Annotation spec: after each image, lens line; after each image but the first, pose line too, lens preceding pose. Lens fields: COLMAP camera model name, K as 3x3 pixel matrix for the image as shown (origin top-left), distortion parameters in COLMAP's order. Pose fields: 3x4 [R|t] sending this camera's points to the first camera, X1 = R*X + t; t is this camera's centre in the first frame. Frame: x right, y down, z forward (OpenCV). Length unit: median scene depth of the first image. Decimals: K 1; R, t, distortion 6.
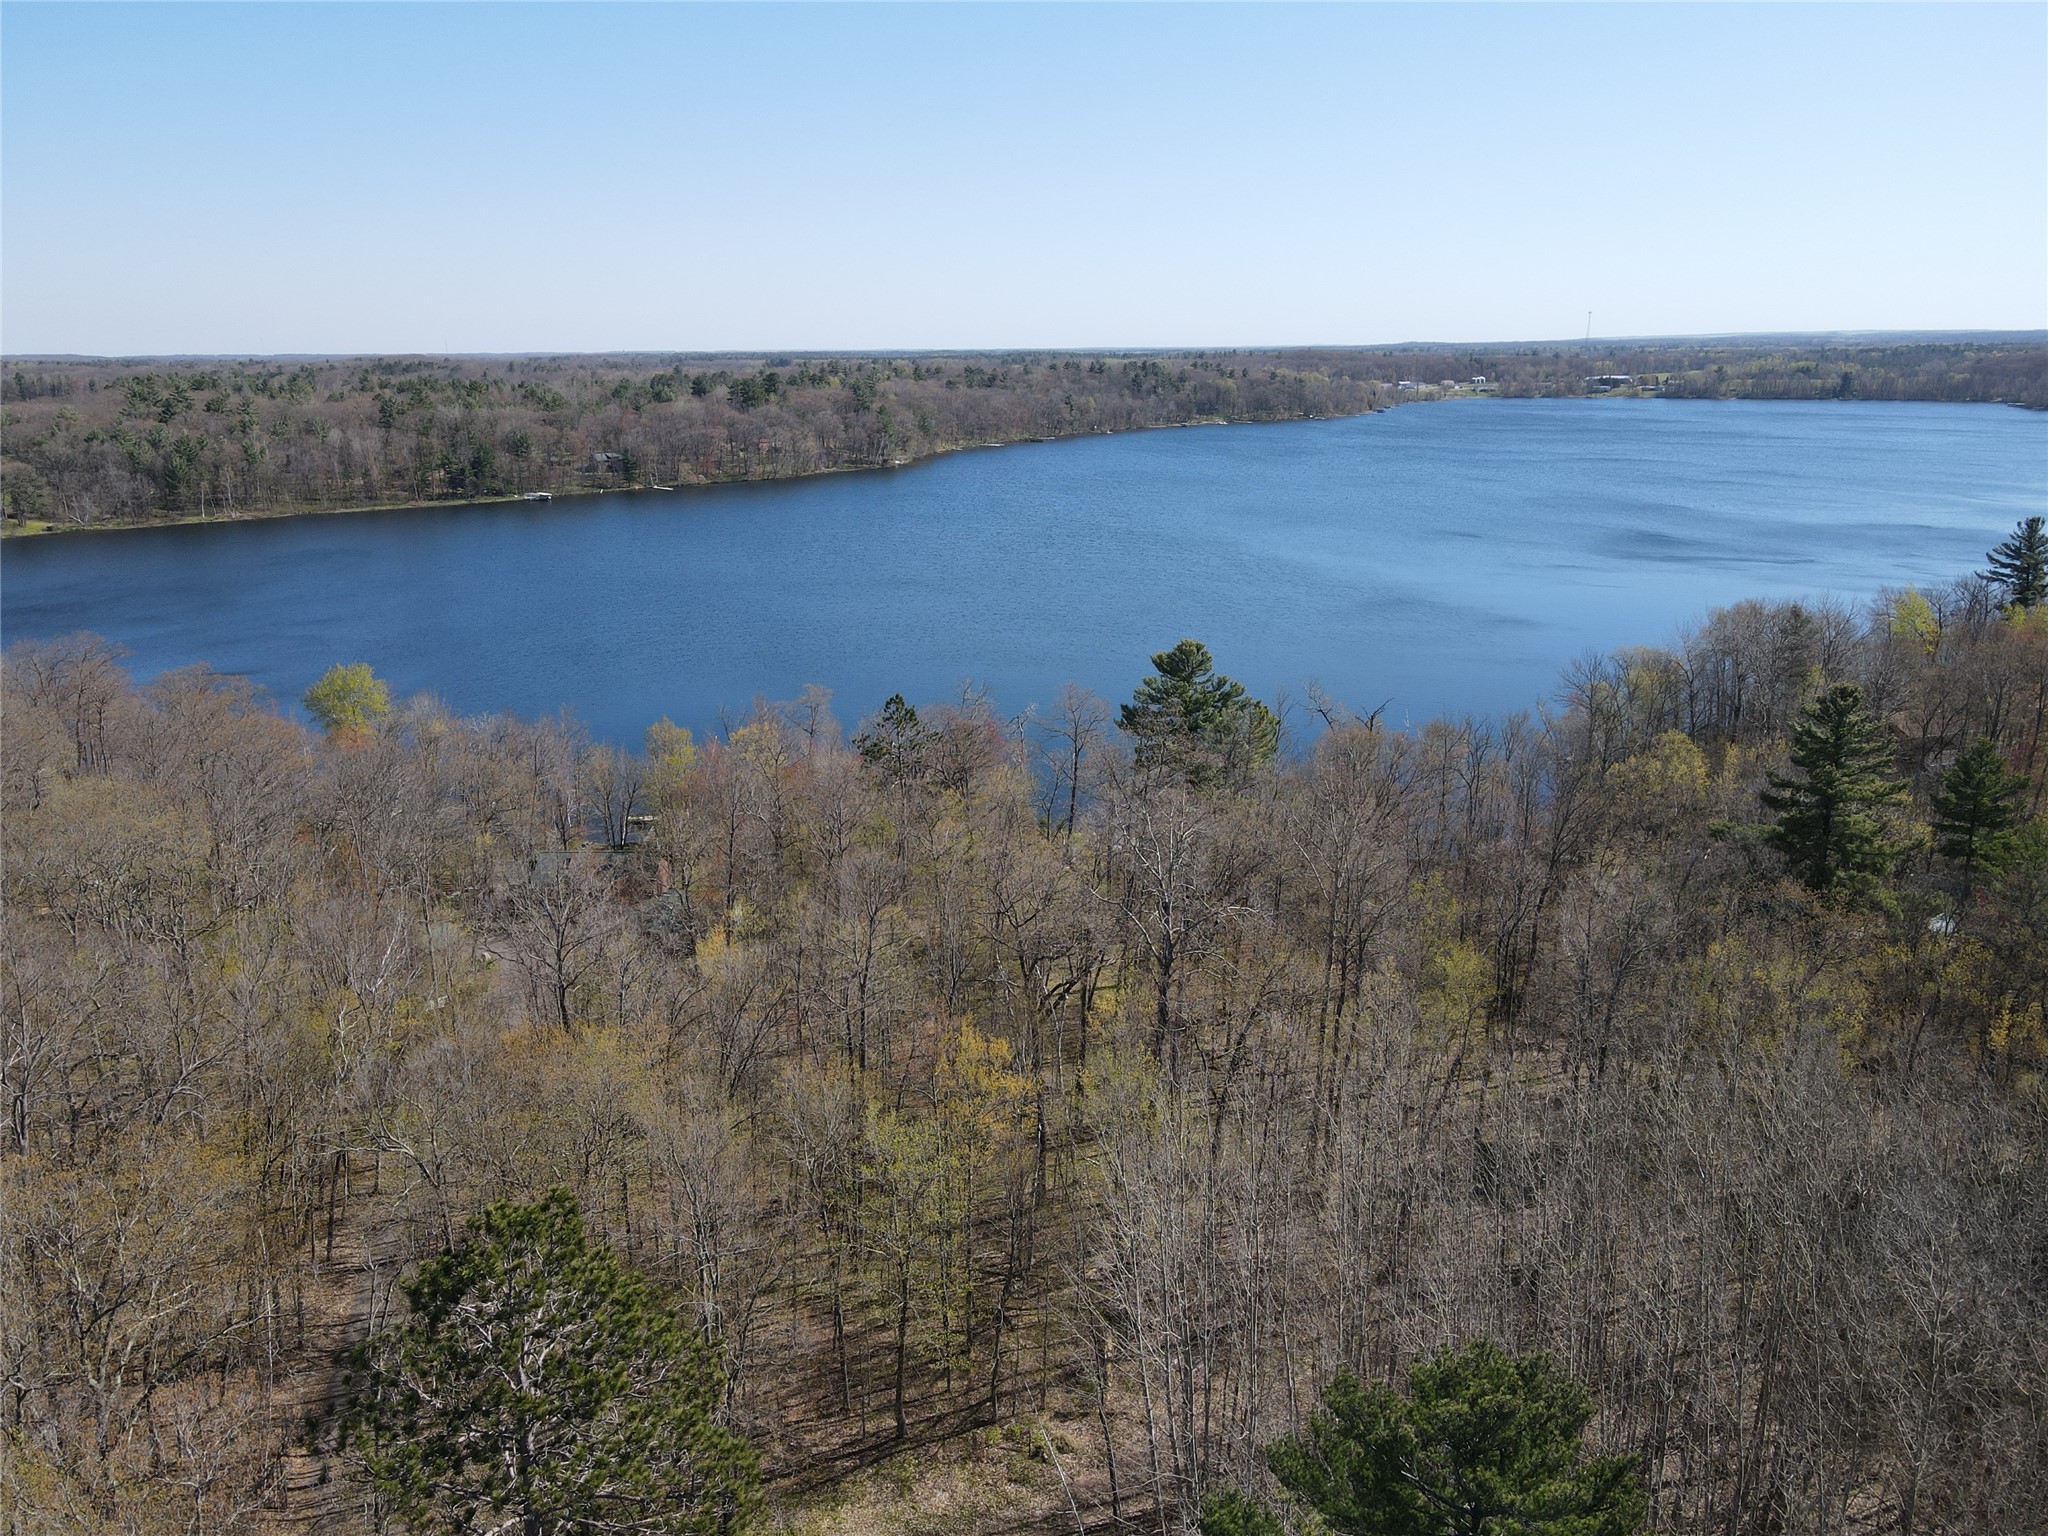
lens RADIAL K [[1501.7, 0, 1024.0], [0, 1501.7, 768.0], [0, 0, 1]] dist [0.012494, 0.007880]
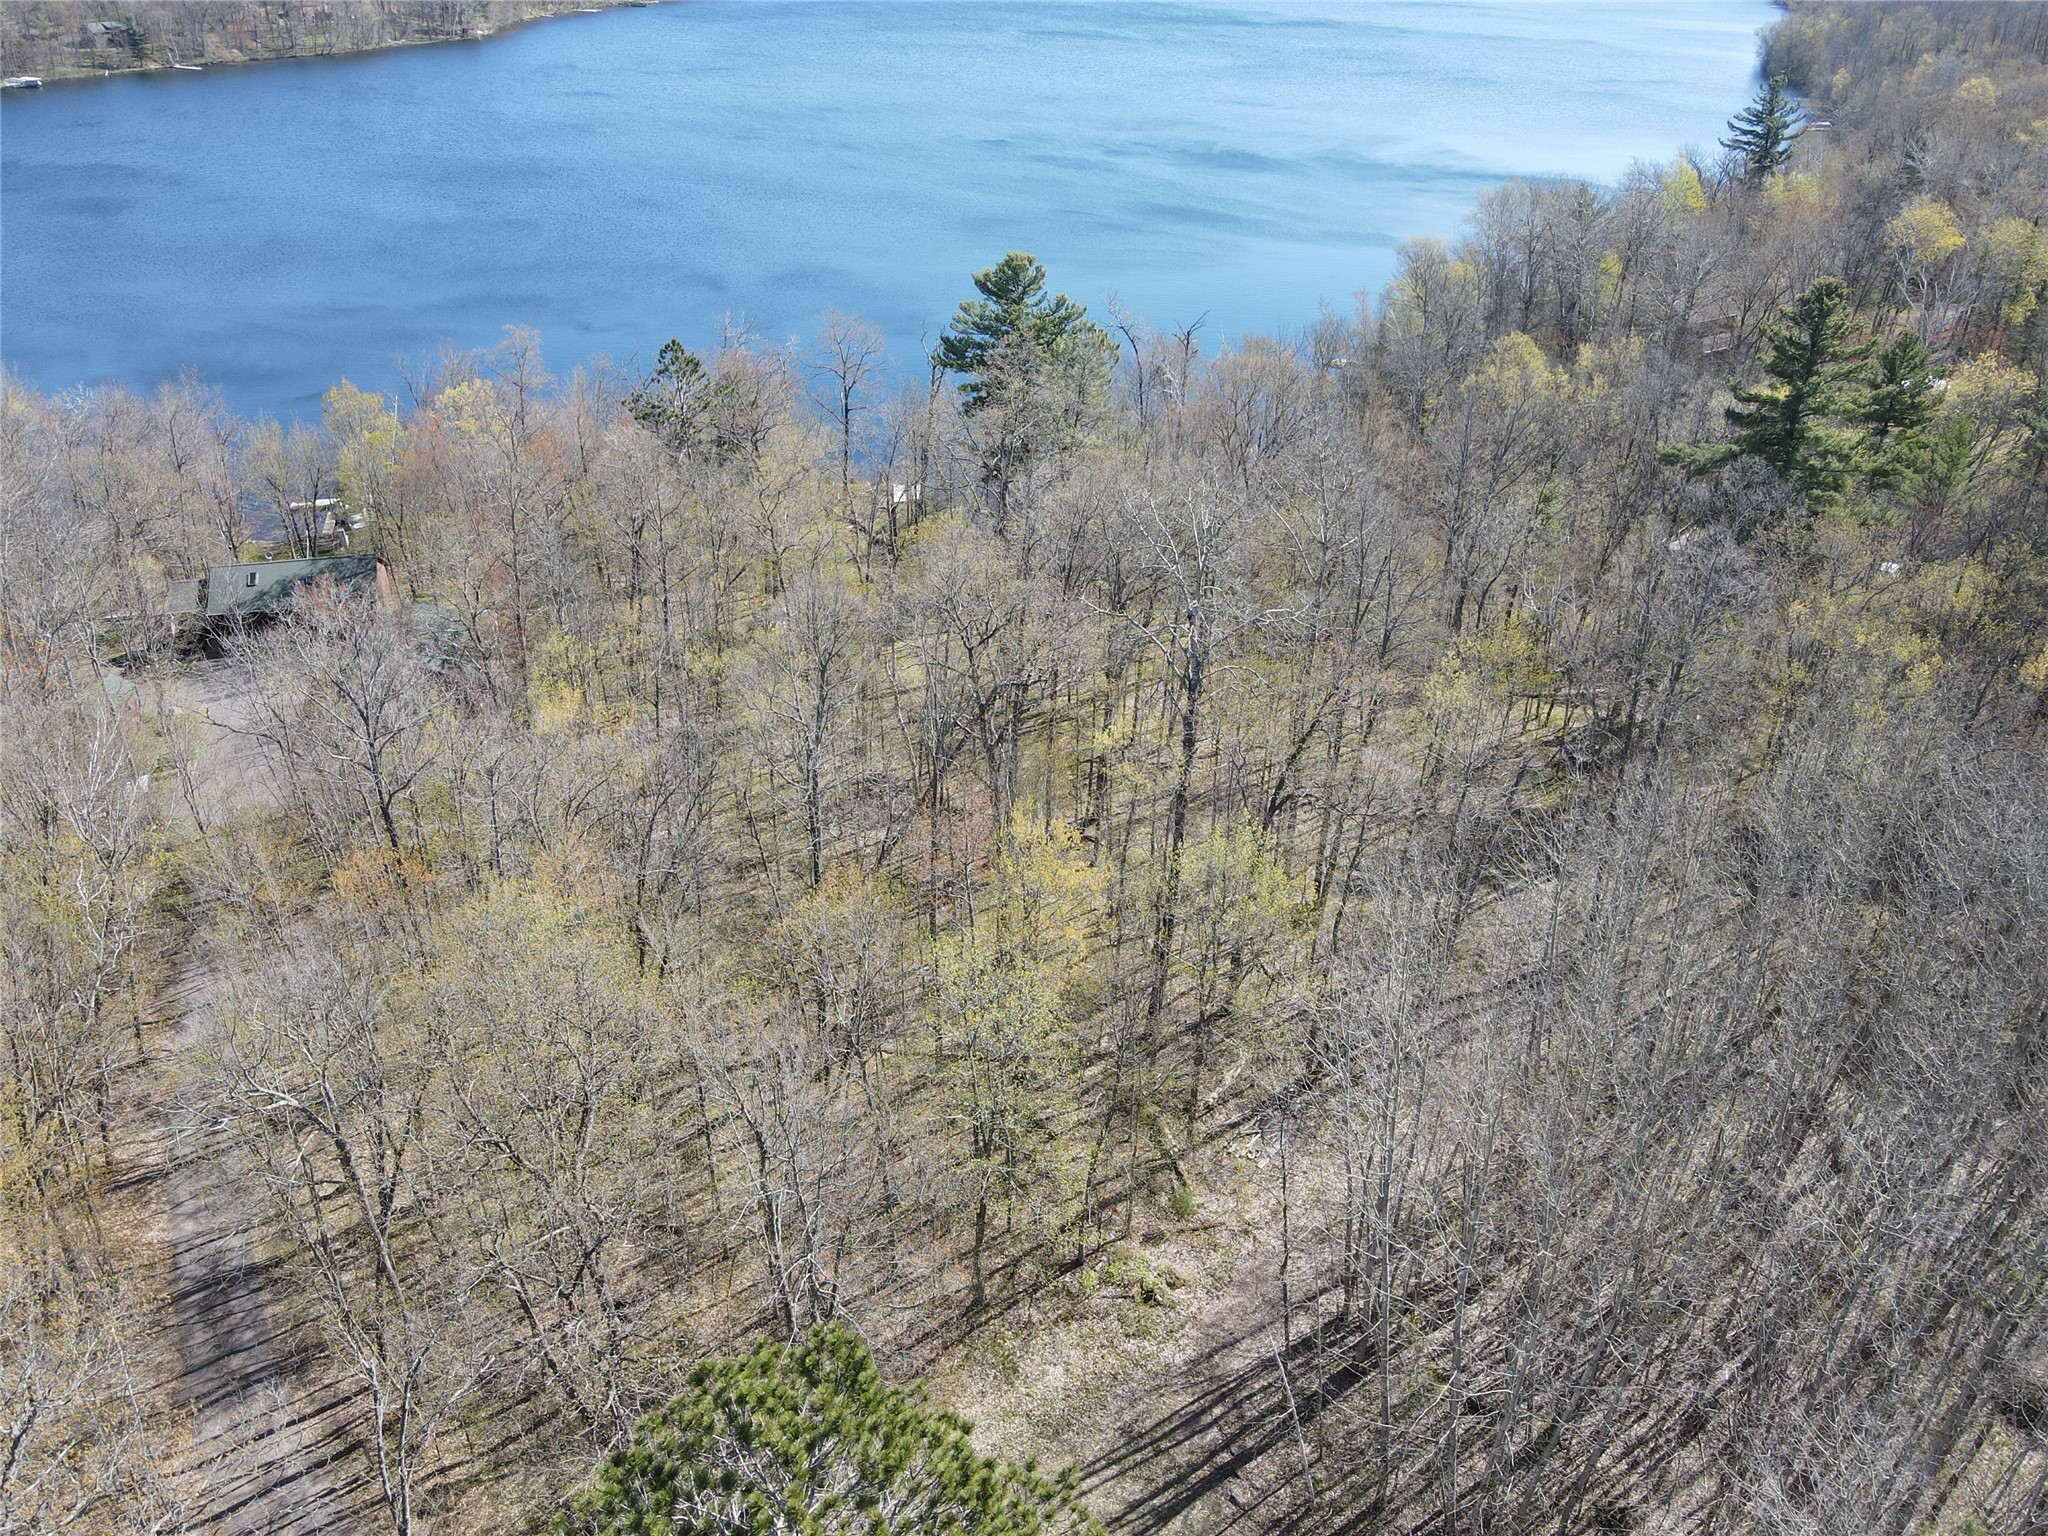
lens RADIAL K [[1501.7, 0, 1024.0], [0, 1501.7, 768.0], [0, 0, 1]] dist [0.012494, 0.007880]
pose [[0.969678, -0.114910, 0.215683, -0.098929], [0.057201, 0.964761, 0.256834, -0.023078], [-0.237596, -0.236709, 0.942081, 0.142880]]
